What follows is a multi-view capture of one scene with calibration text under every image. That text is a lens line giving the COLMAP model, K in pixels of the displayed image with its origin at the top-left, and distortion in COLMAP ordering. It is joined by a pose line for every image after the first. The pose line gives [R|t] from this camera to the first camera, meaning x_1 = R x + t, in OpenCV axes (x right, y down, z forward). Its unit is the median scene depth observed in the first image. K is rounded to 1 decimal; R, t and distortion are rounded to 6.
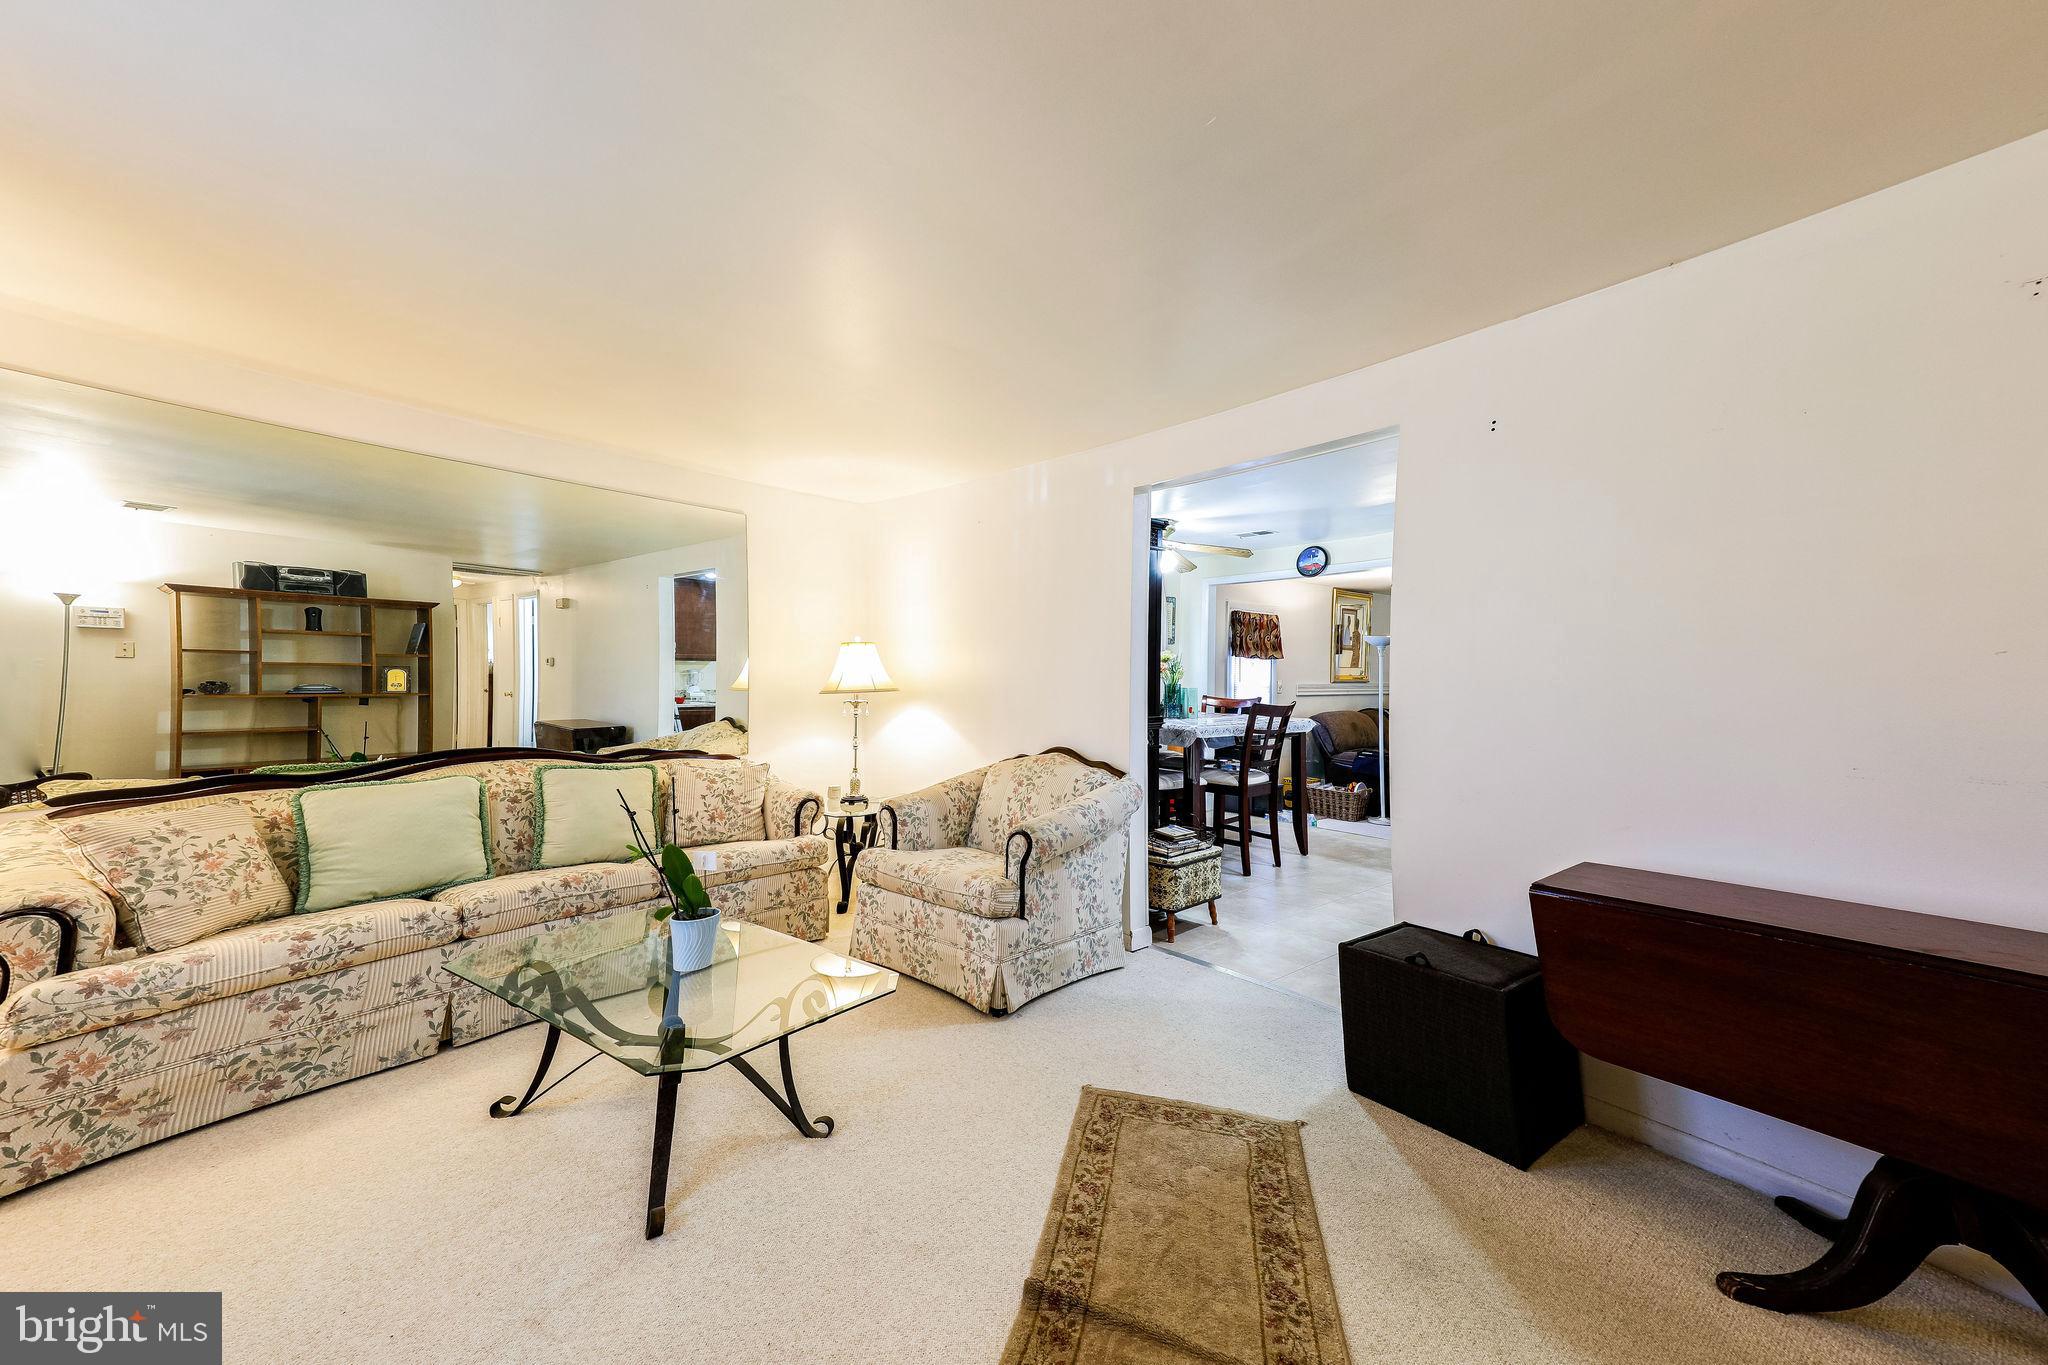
lens RADIAL K [[809.9, 0, 1022.3], [0, 809.9, 684.0], [0, 0, 1]] dist [0.286479, 0.000212]
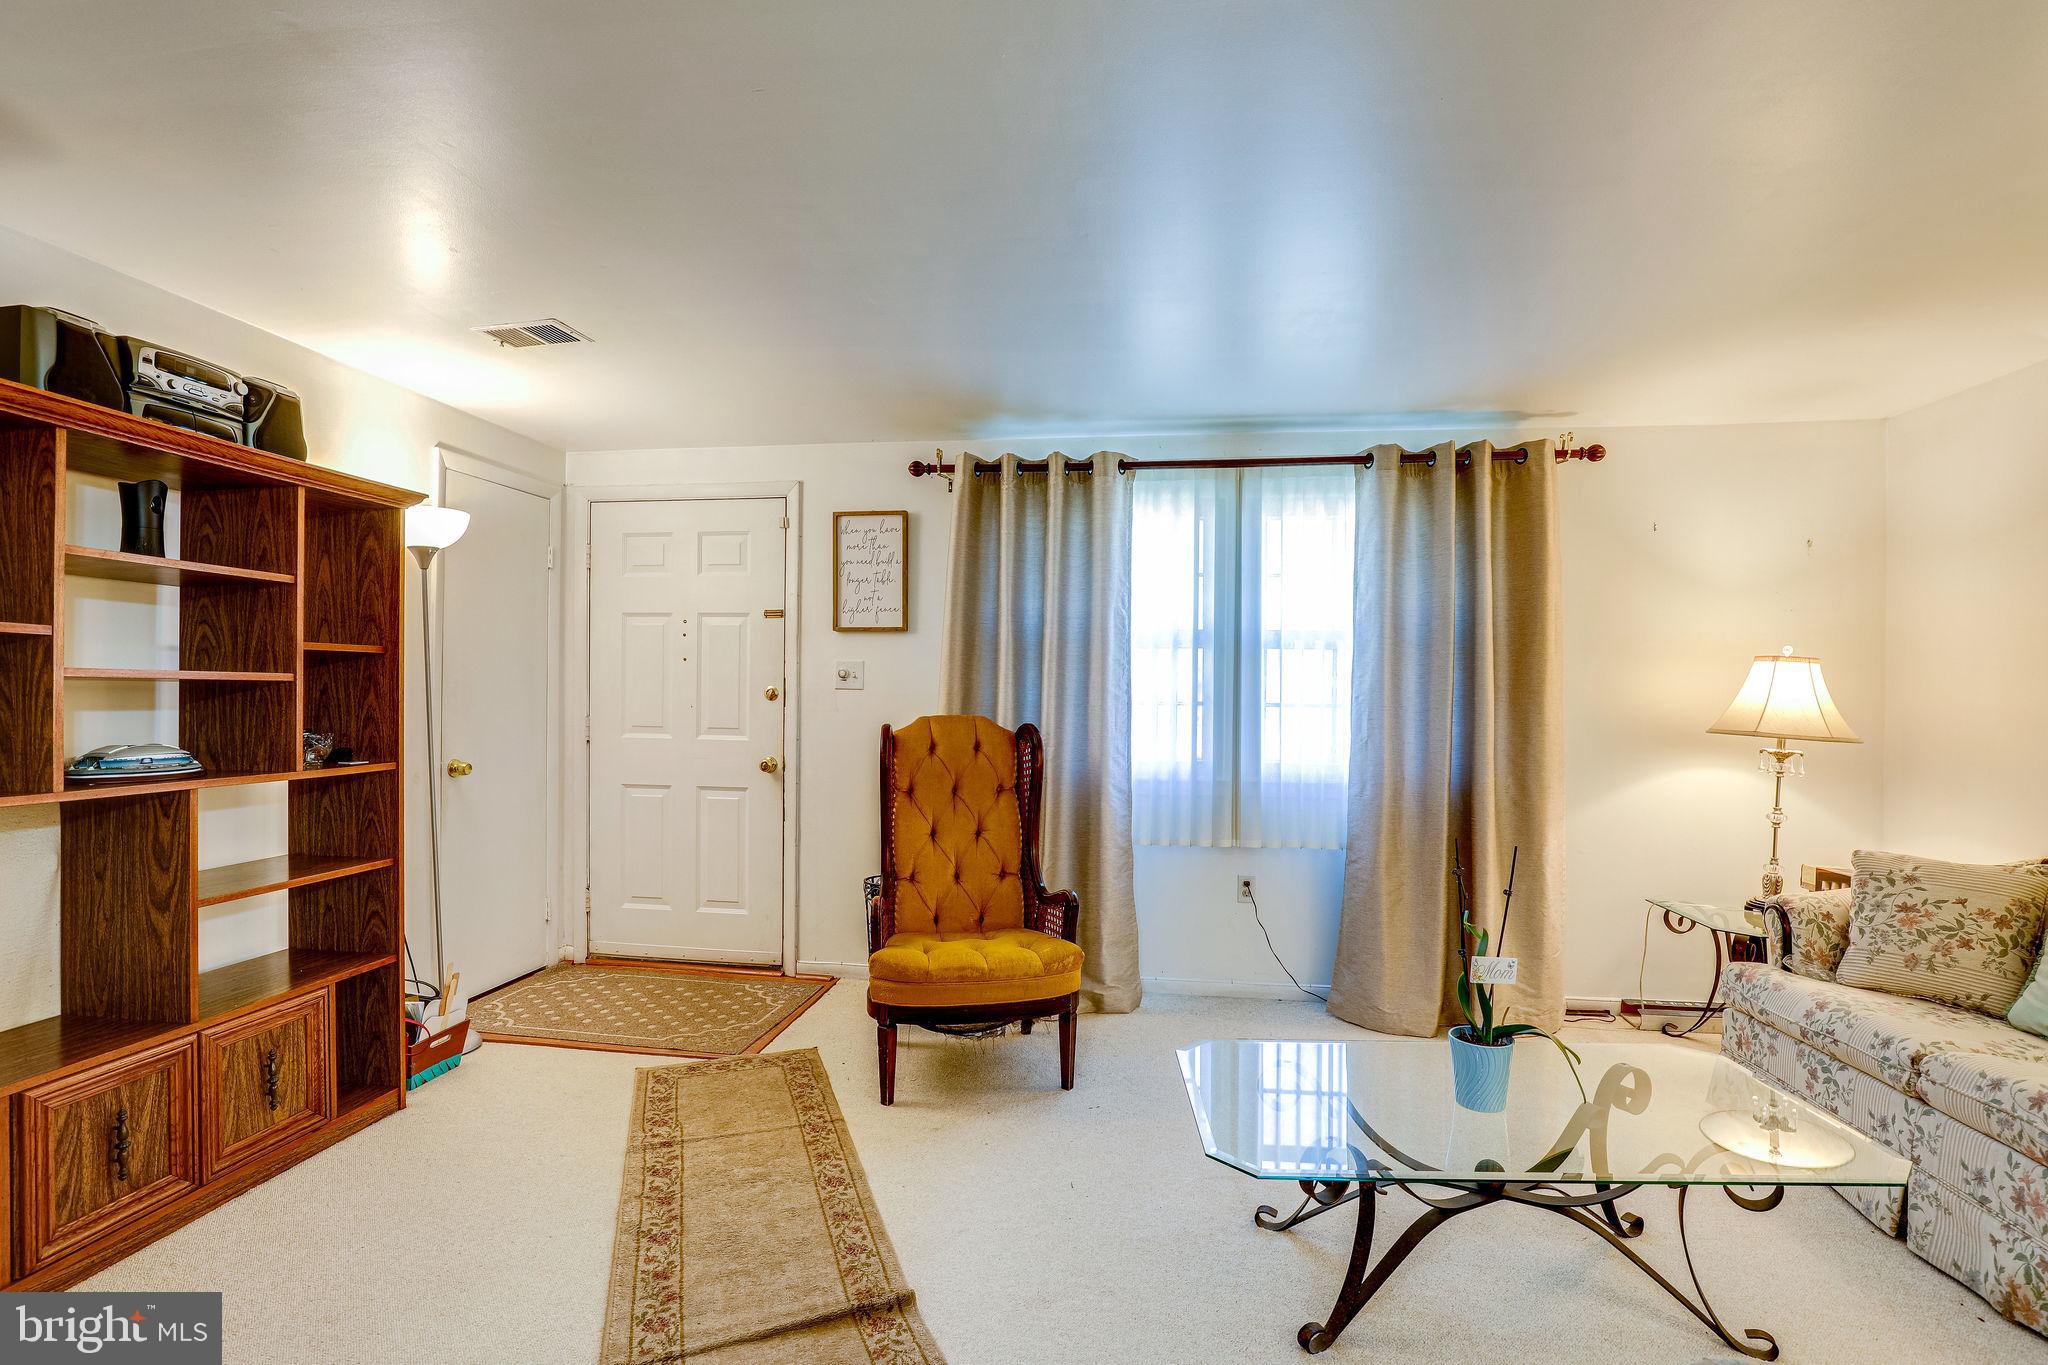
lens RADIAL K [[953.7, 0, 1027.2], [0, 953.7, 688.1], [0, 0, 1]] dist [-0.039954, 0.010028]
pose [[-0.784468, -0.018630, -0.619889, 0.270513], [-0.020984, 0.999774, -0.003491, -0.007828], [0.619814, 0.010269, -0.784682, 0.903654]]
